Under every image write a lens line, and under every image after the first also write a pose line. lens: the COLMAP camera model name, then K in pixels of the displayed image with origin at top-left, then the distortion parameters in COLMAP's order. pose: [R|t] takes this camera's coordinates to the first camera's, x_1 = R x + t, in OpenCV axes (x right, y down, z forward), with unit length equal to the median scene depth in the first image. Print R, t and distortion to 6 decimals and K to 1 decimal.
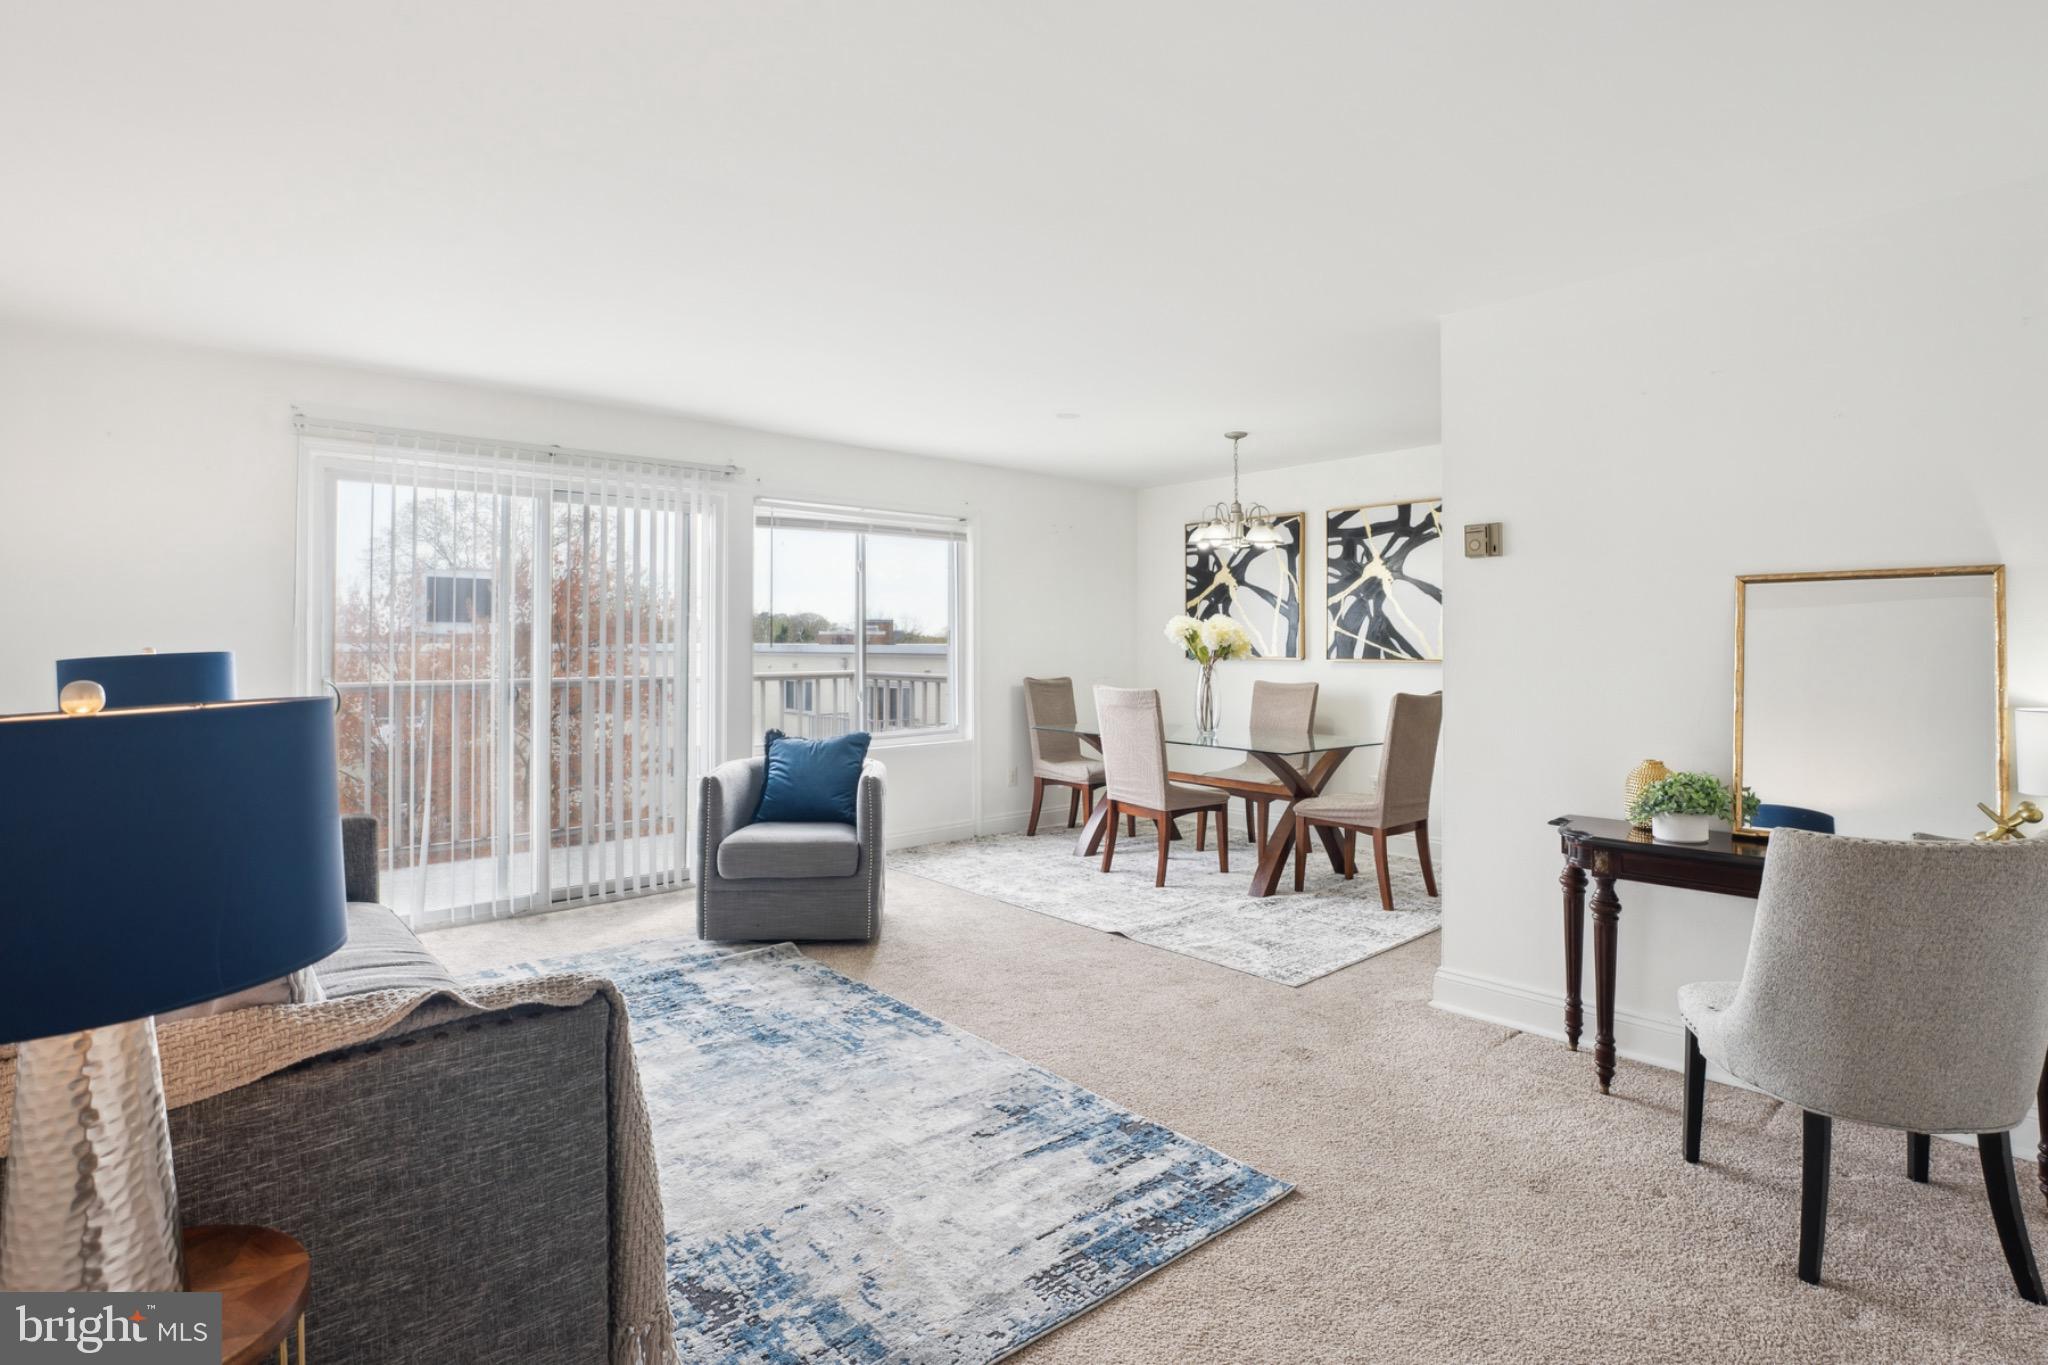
lens RADIAL K [[1024.3, 0, 1033.6], [0, 1024.3, 628.9], [0, 0, 1]] dist [-0.024809, 0.000738]
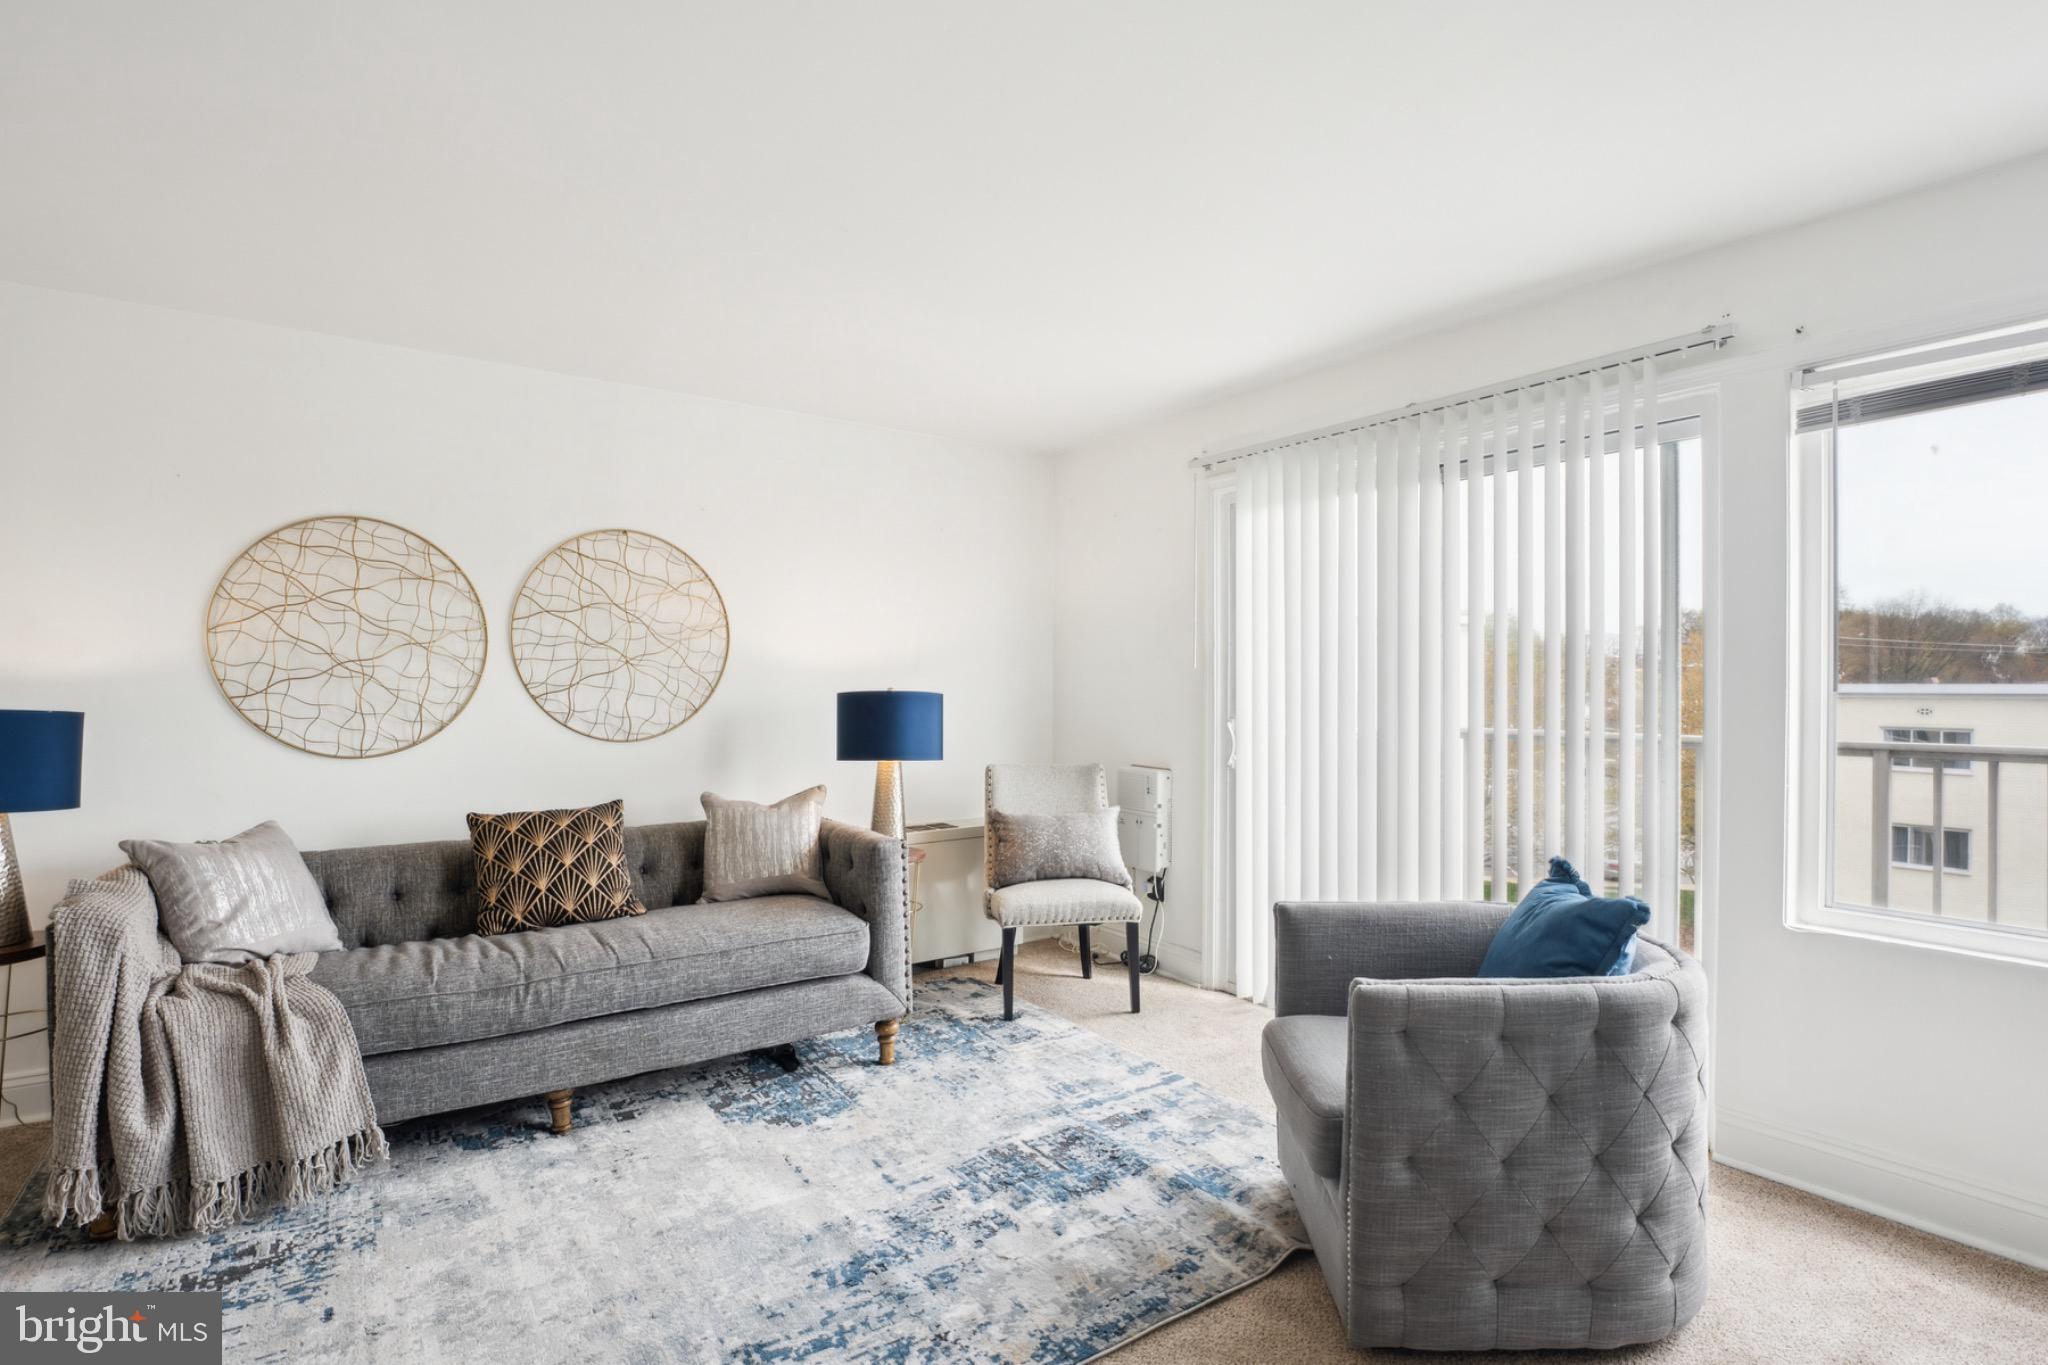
lens RADIAL K [[1024.3, 0, 1040.9], [0, 1024.3, 692.9], [0, 0, 1]] dist [-0.024809, 0.000738]
pose [[-0.128885, 0.009263, -0.991616, 0.209589], [0.014913, 0.999861, 0.007402, 0.009013], [0.991547, -0.013834, -0.129006, 0.655718]]
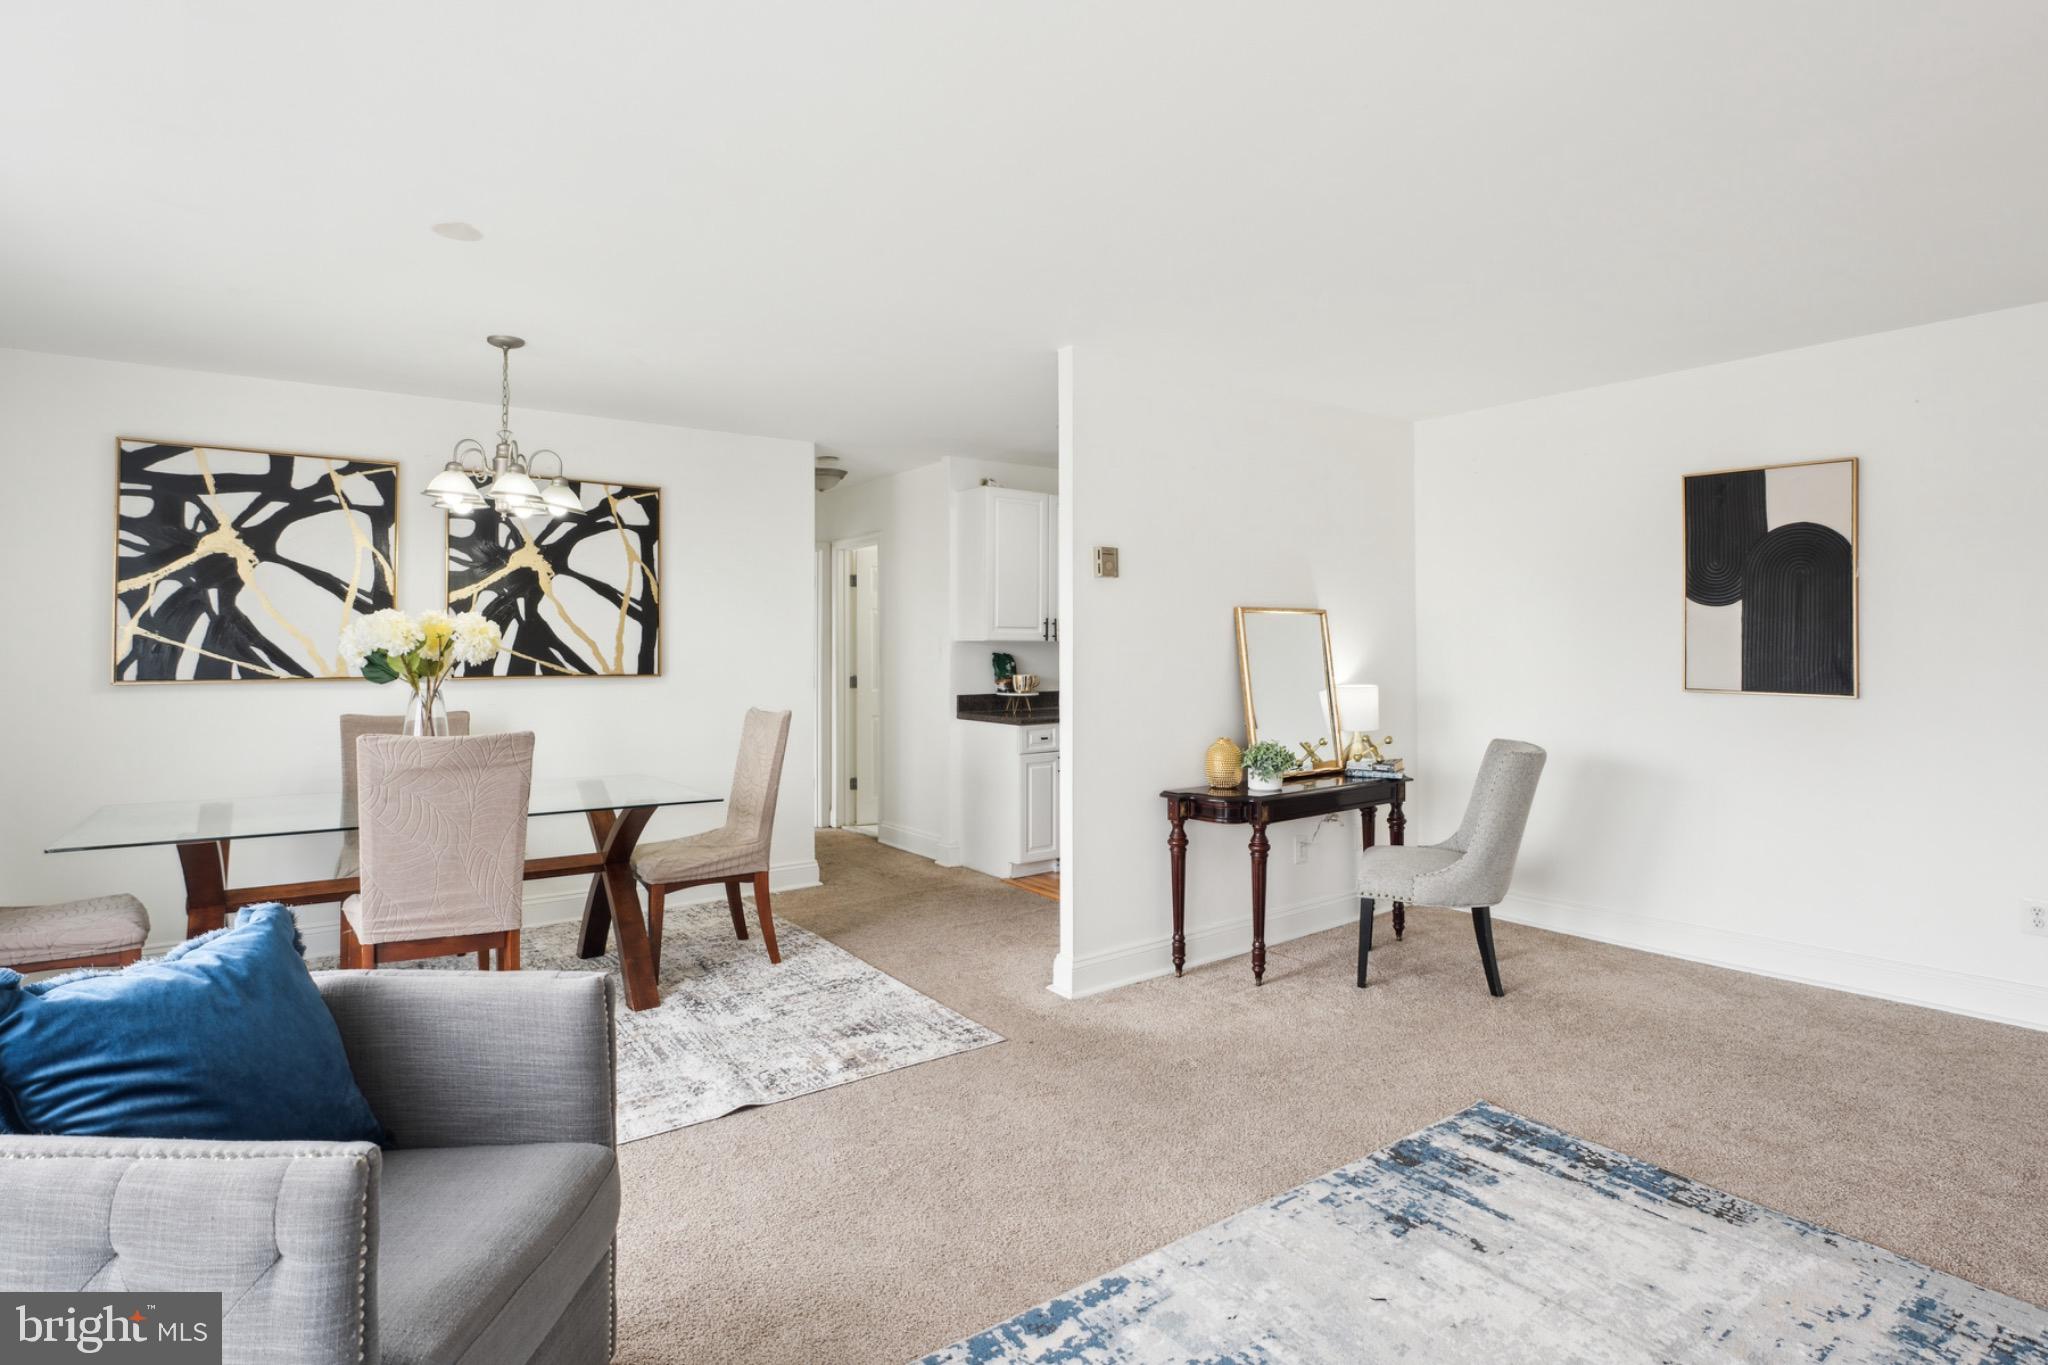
lens RADIAL K [[1024.3, 0, 1043.0], [0, 1024.3, 627.4], [0, 0, 1]] dist [-0.024809, 0.000738]
pose [[0.097555, 0.020832, 0.995012, -0.399140], [-0.010908, 0.999743, -0.019862, 0.004740], [-0.995170, -0.008916, 0.097758, 0.554986]]
